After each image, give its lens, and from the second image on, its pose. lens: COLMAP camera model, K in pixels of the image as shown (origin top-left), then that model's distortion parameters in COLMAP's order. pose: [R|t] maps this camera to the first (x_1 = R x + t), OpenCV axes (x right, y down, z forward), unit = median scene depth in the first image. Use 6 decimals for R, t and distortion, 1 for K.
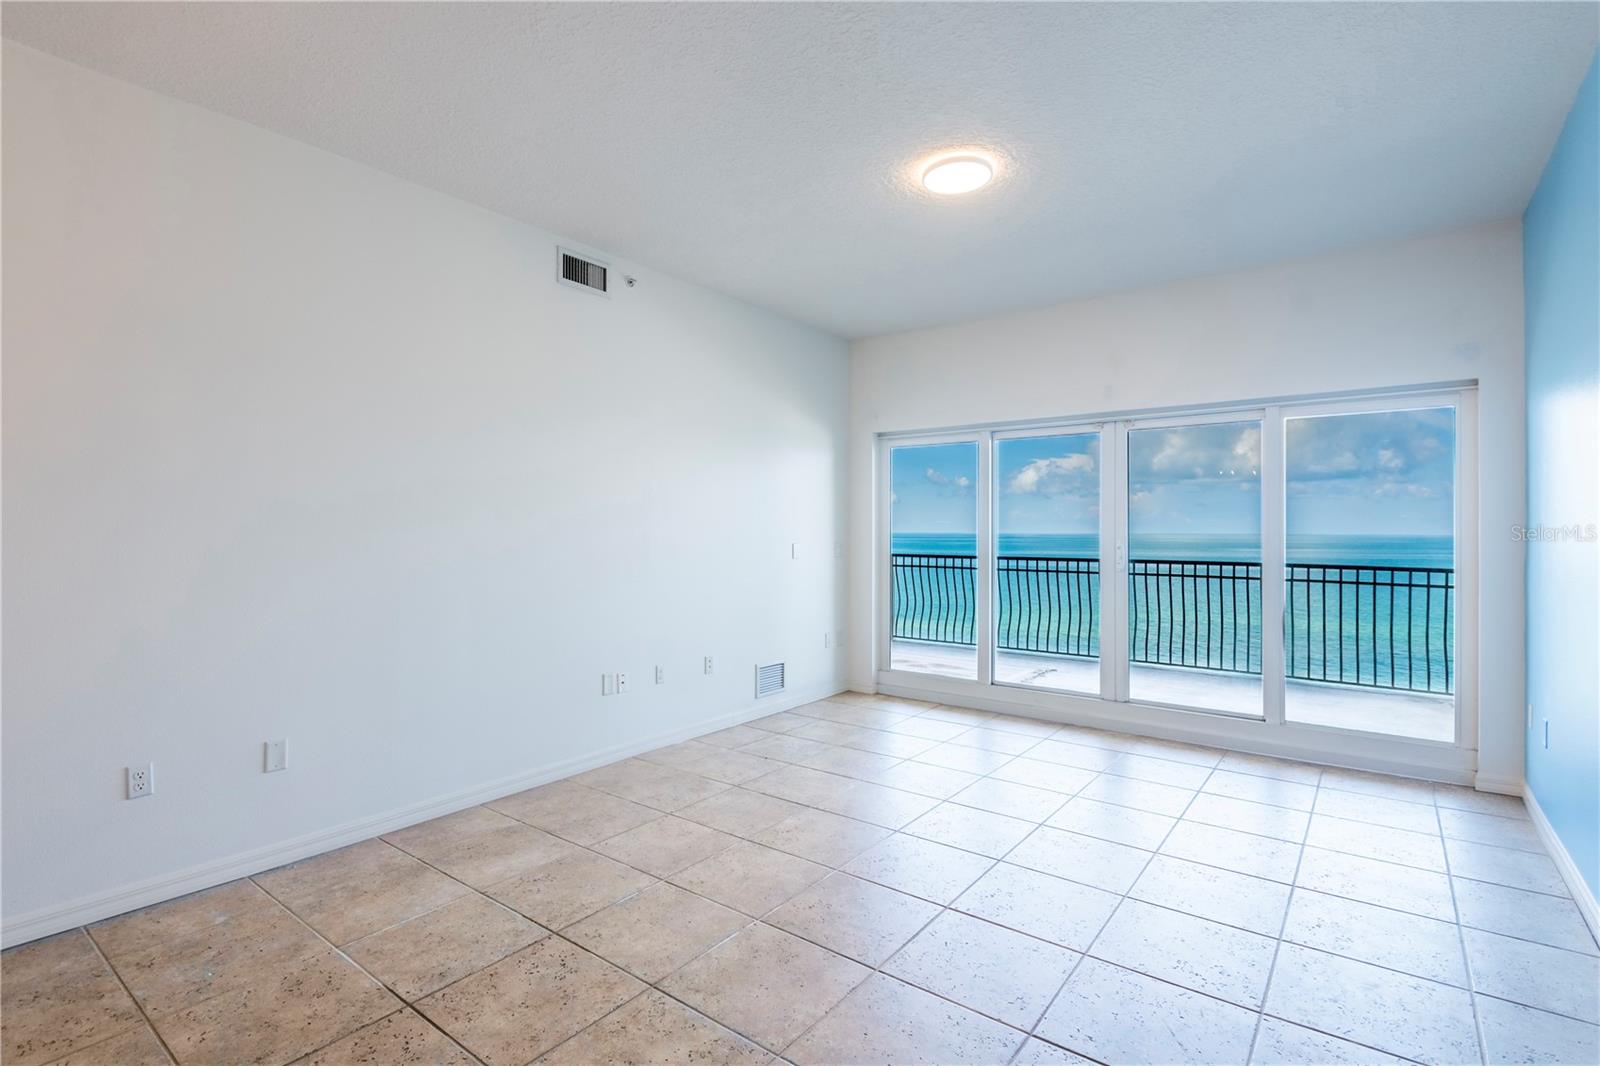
lens RADIAL K [[765.4, 0, 802.7], [0, 765.4, 508.0], [0, 0, 1]] dist [0.003737, 0.000286]
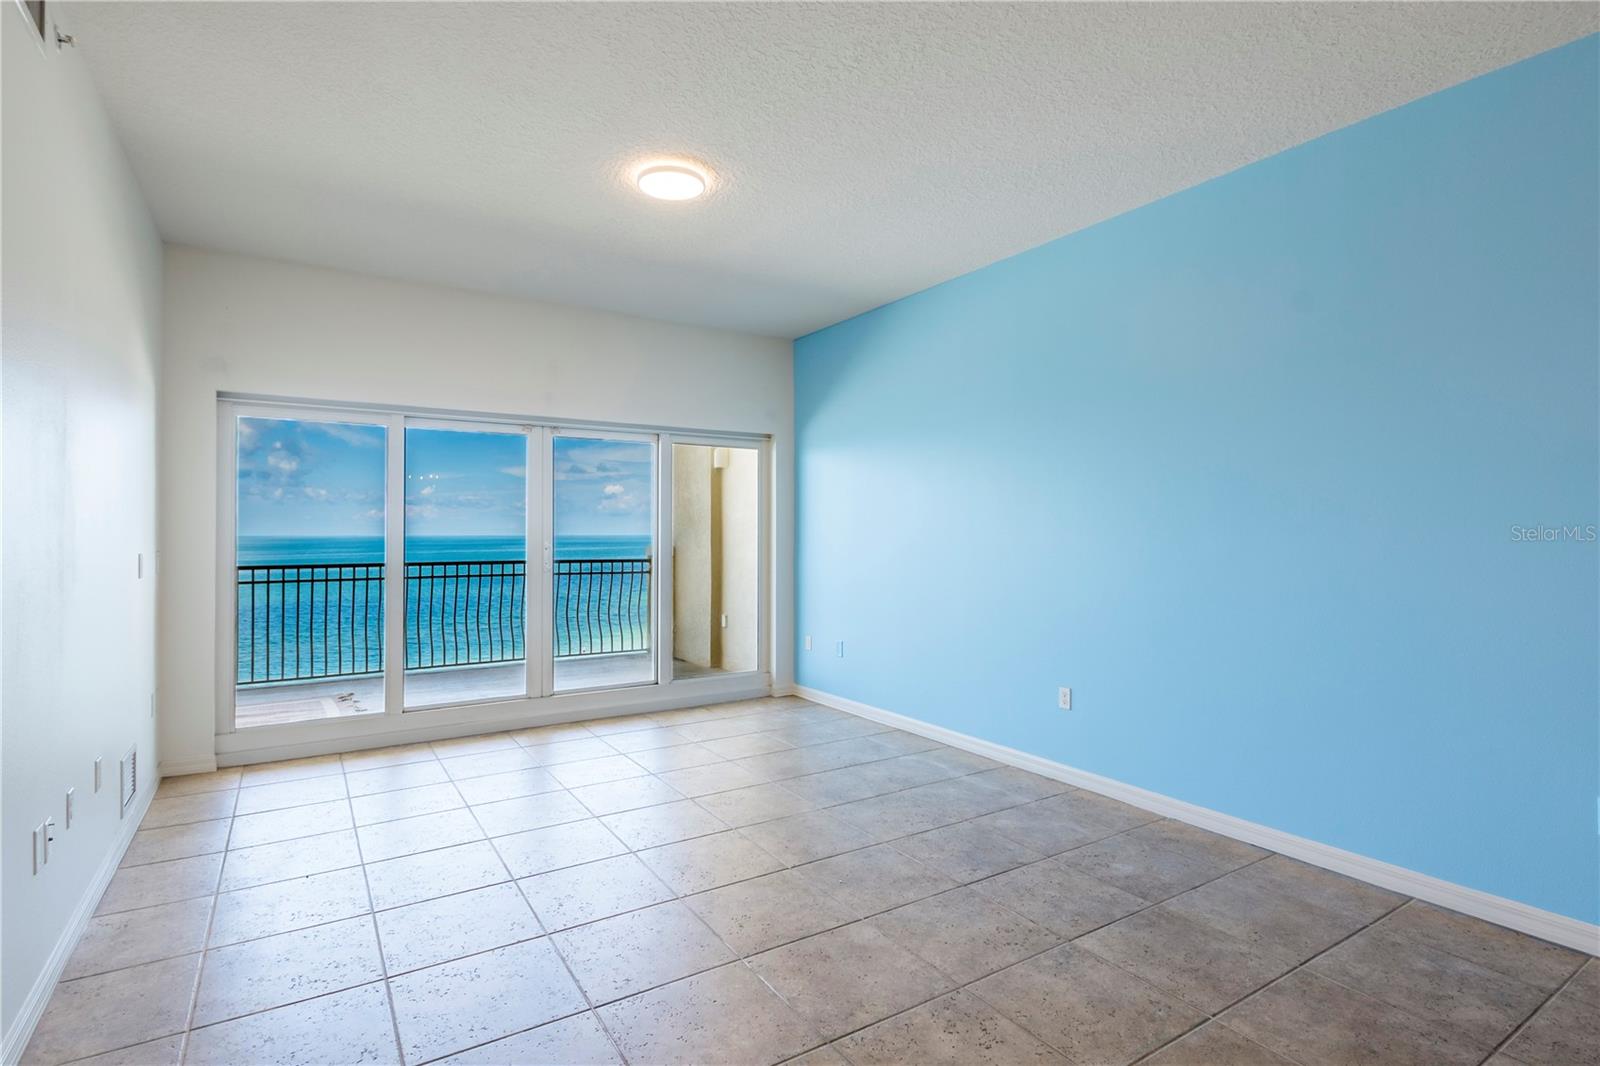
lens RADIAL K [[778.4, 0, 805.3], [0, 778.4, 524.0], [0, 0, 1]] dist [0.002052, -0.000425]
pose [[0.336523, 0.007329, 0.941647, -0.415291], [-0.027192, 0.999628, 0.001938, 0.005703], [-0.941283, -0.026258, 0.336597, 0.284786]]
